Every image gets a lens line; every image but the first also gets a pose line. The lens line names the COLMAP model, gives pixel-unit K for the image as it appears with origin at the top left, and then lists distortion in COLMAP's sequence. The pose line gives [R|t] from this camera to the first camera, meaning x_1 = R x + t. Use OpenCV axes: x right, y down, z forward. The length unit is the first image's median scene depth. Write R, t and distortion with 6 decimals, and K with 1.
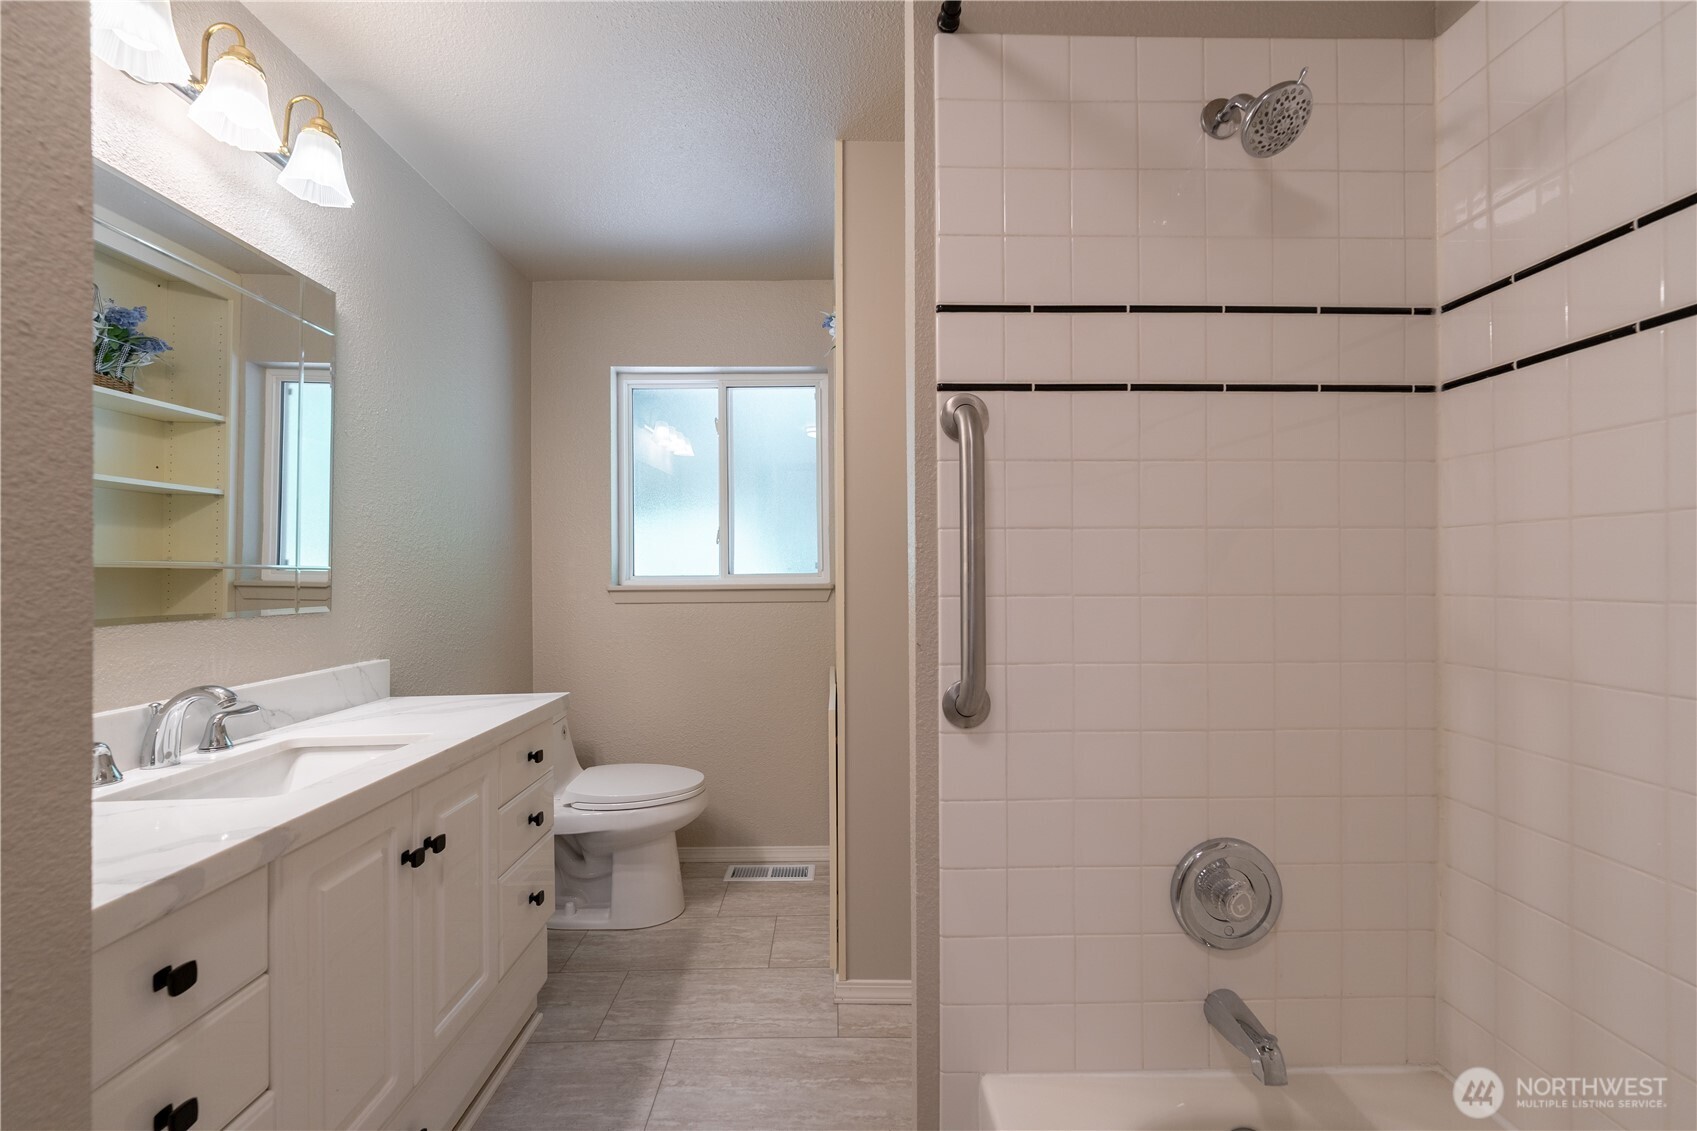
lens RADIAL K [[699.5, 0, 844.0], [0, 699.5, 561.1], [0, 0, 1]] dist [-0.000599, -0.000551]
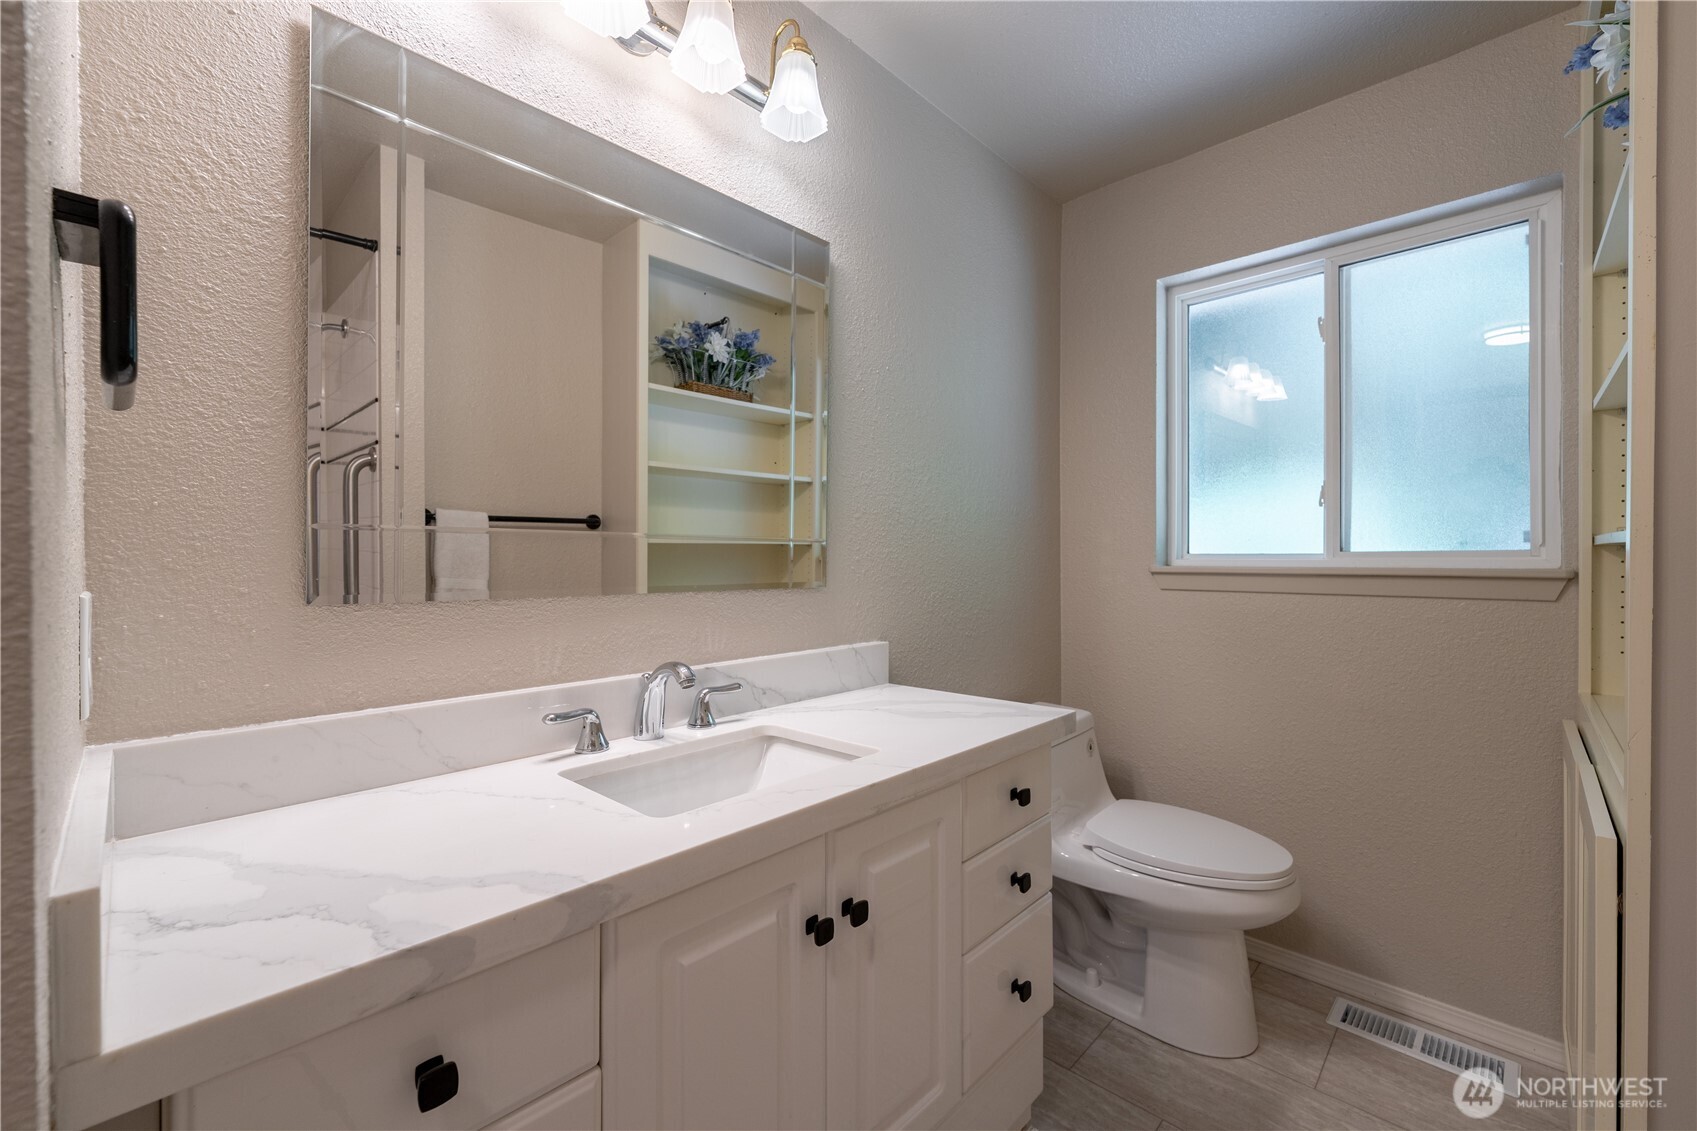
lens RADIAL K [[699.5, 0, 844.0], [0, 699.5, 561.1], [0, 0, 1]] dist [-0.000599, -0.000551]
pose [[0.711353, 0.011290, -0.702744, -0.047683], [0.007589, 0.999689, 0.023742, 0.011713], [0.702794, -0.022222, 0.711046, 0.275643]]
